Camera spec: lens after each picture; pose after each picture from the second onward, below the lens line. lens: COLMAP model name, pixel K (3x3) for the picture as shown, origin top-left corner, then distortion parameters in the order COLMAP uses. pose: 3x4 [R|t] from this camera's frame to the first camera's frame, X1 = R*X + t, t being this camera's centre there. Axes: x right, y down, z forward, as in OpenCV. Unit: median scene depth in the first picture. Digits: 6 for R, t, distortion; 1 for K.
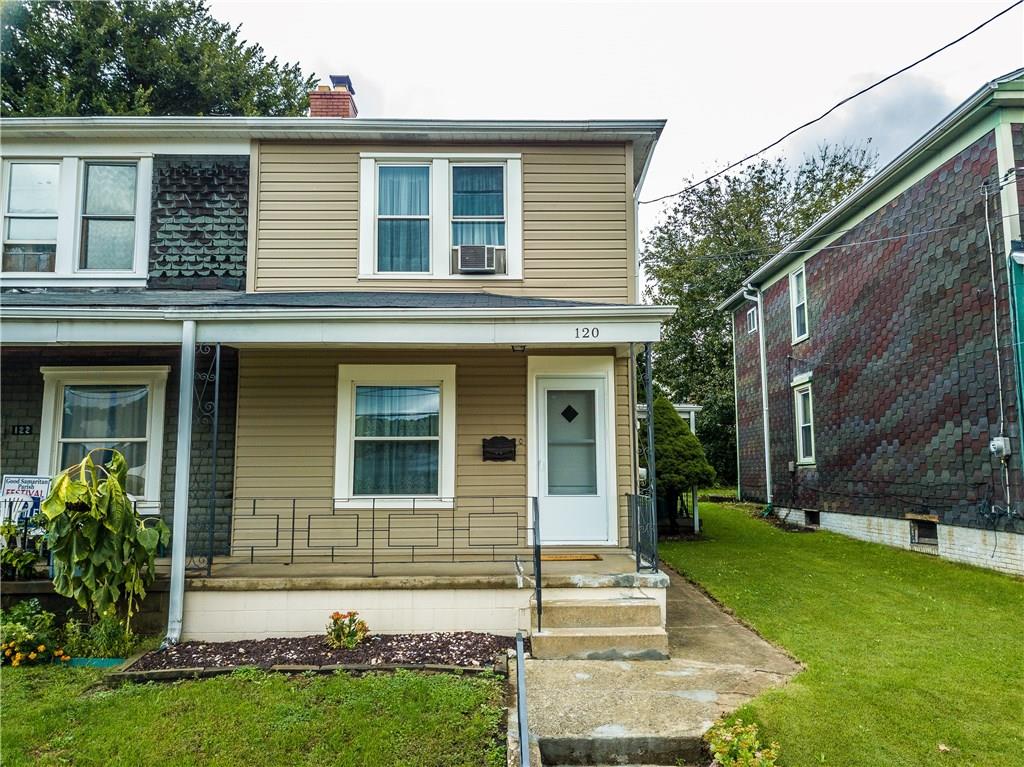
lens RADIAL K [[779.5, 0, 514.5], [0, 779.5, 384.3], [0, 0, 1]] dist [0.055390, -0.042062]
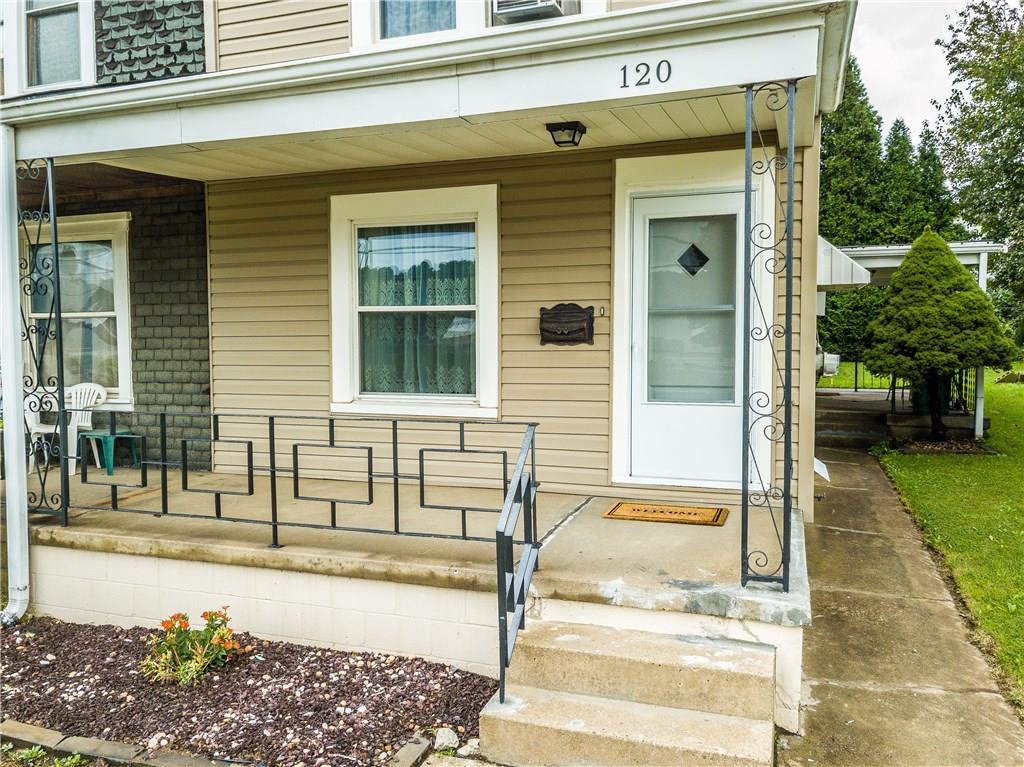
lens RADIAL K [[779.5, 0, 509.9], [0, 779.5, 387.4], [0, 0, 1]] dist [0.055390, -0.042062]
pose [[0.939599, 0.018926, -0.341752, 0.144298], [0.042436, 0.984325, 0.171183, 0.026220], [0.339635, -0.175346, 0.924068, 0.414989]]
